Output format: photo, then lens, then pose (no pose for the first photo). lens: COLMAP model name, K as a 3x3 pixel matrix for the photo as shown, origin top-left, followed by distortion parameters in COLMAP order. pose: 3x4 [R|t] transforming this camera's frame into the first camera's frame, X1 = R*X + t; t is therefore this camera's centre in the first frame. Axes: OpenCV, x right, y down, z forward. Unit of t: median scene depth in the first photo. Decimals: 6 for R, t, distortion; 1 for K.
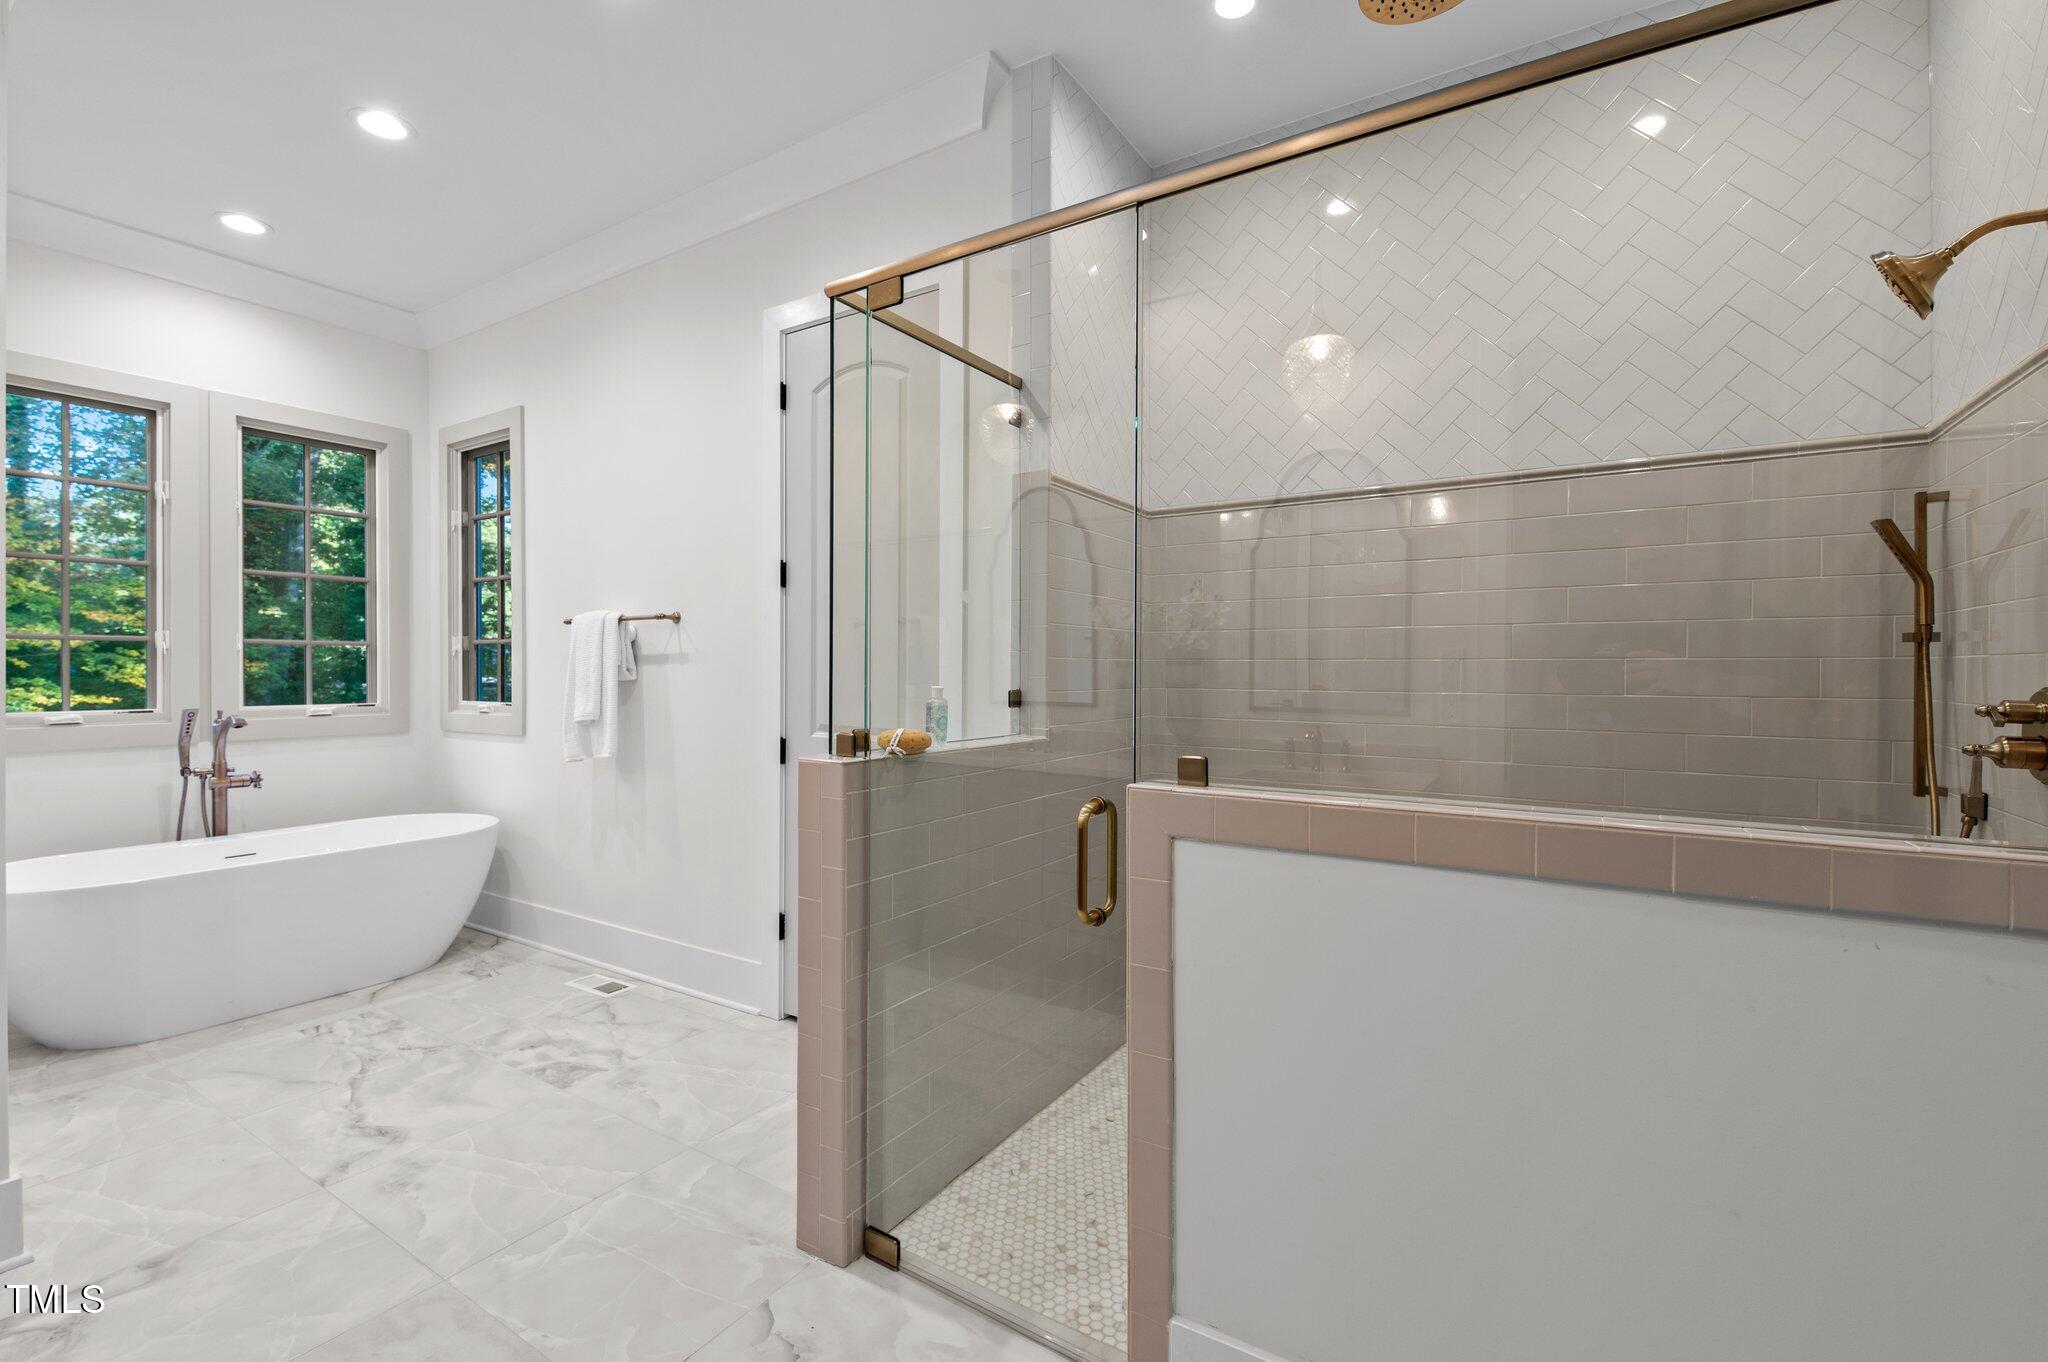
lens RADIAL K [[892.2, 0, 1023.5], [0, 892.2, 673.8], [0, 0, 1]] dist [0.008710, -0.005749]
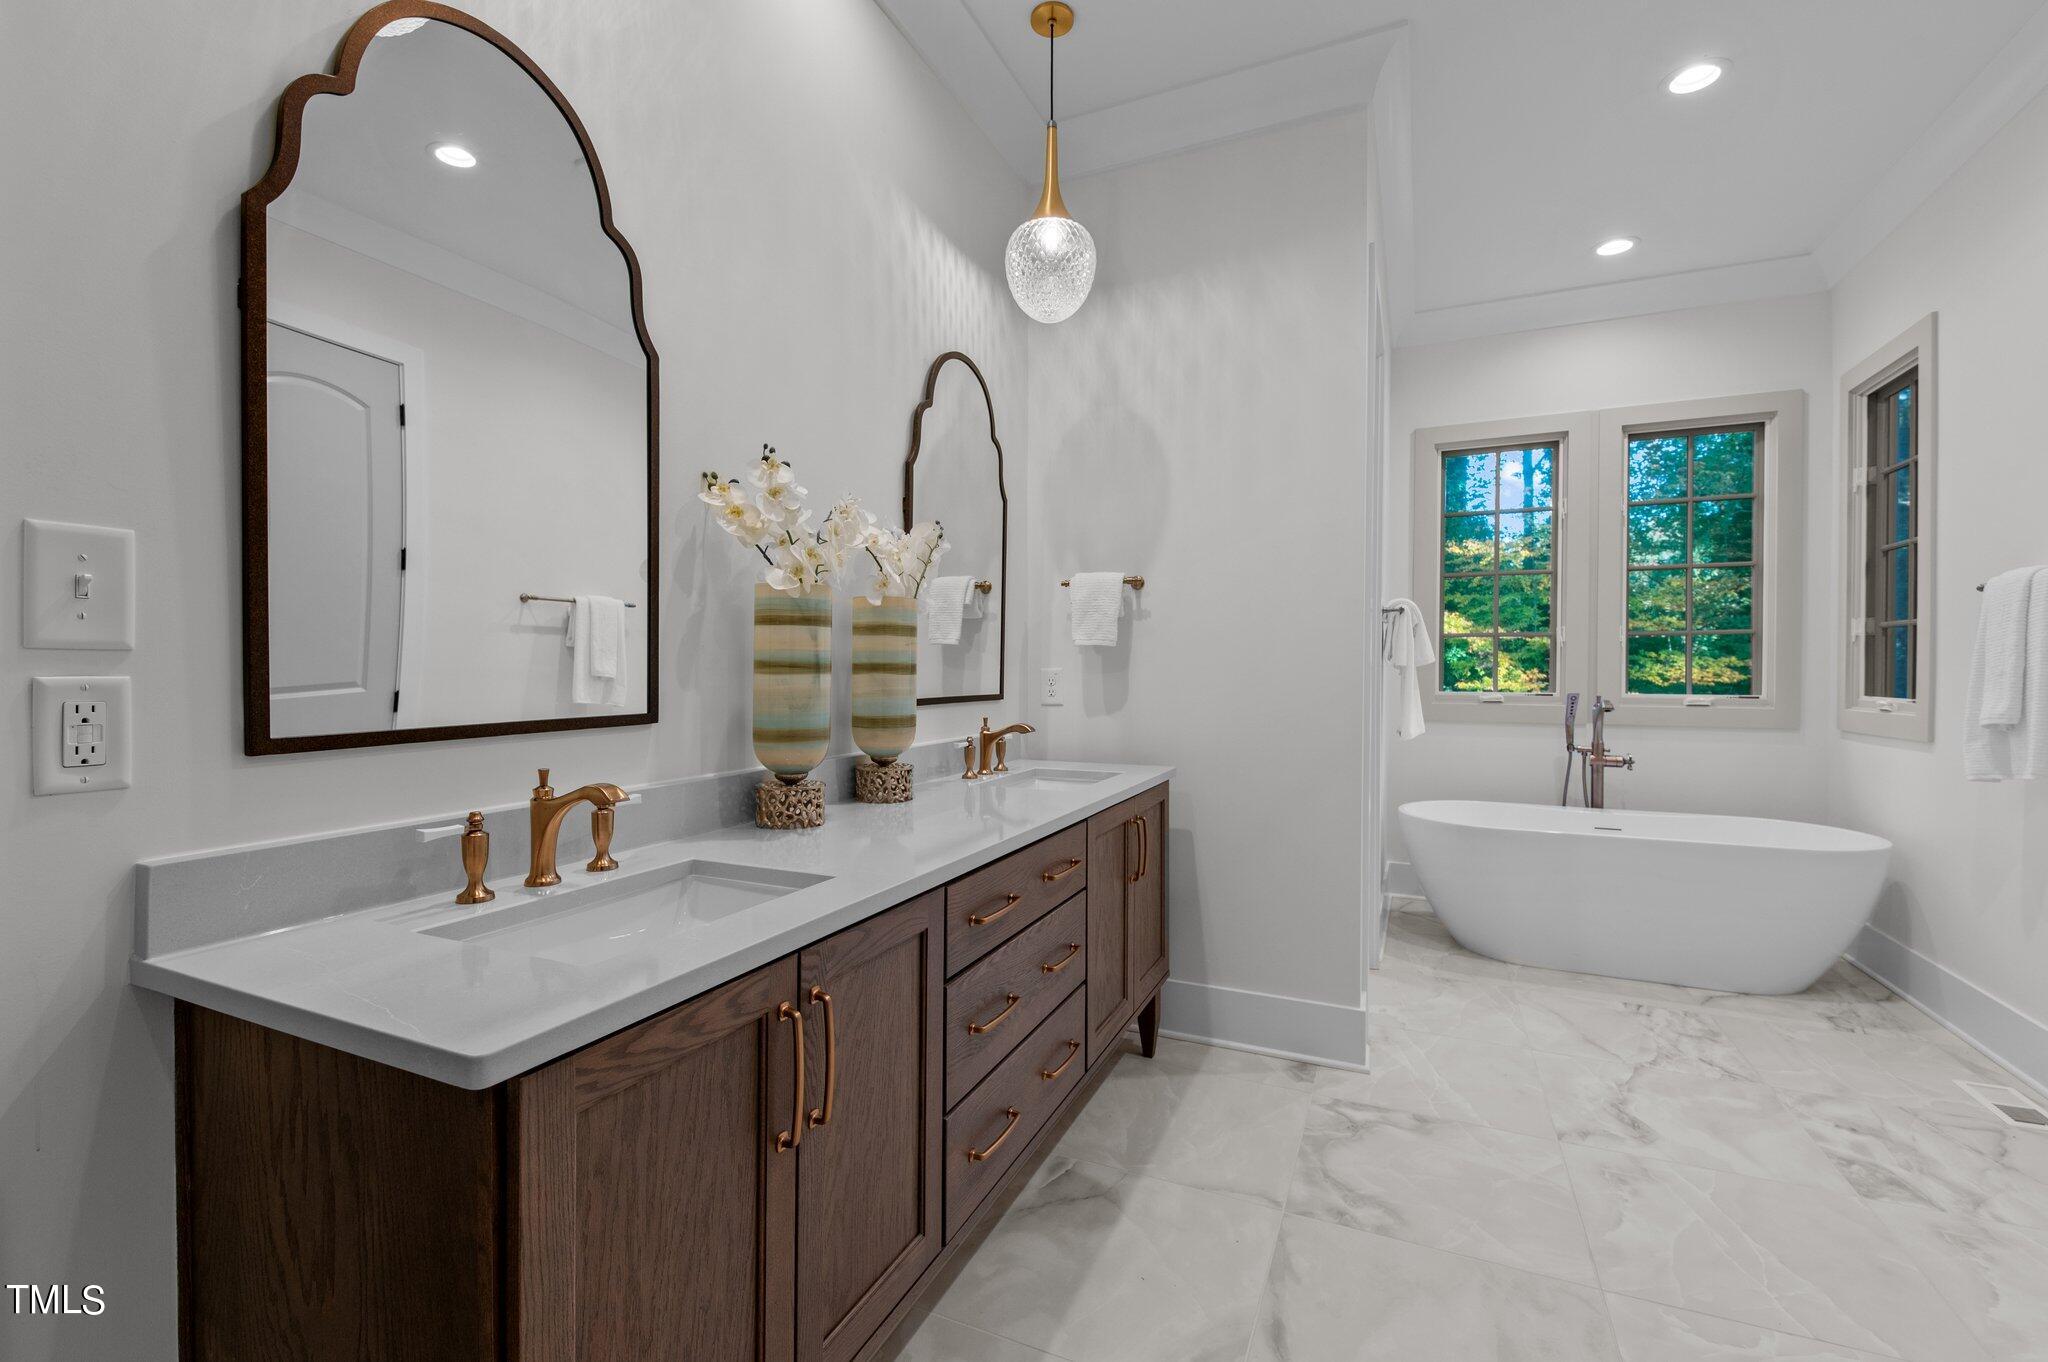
lens RADIAL K [[892.2, 0, 1019.7], [0, 892.2, 676.3], [0, 0, 1]] dist [0.008710, -0.005749]
pose [[0.138393, 0.006952, -0.990353, 0.108017], [-0.007880, 0.999951, 0.005918, 0.016760], [0.990346, 0.006985, 0.138441, 0.141012]]
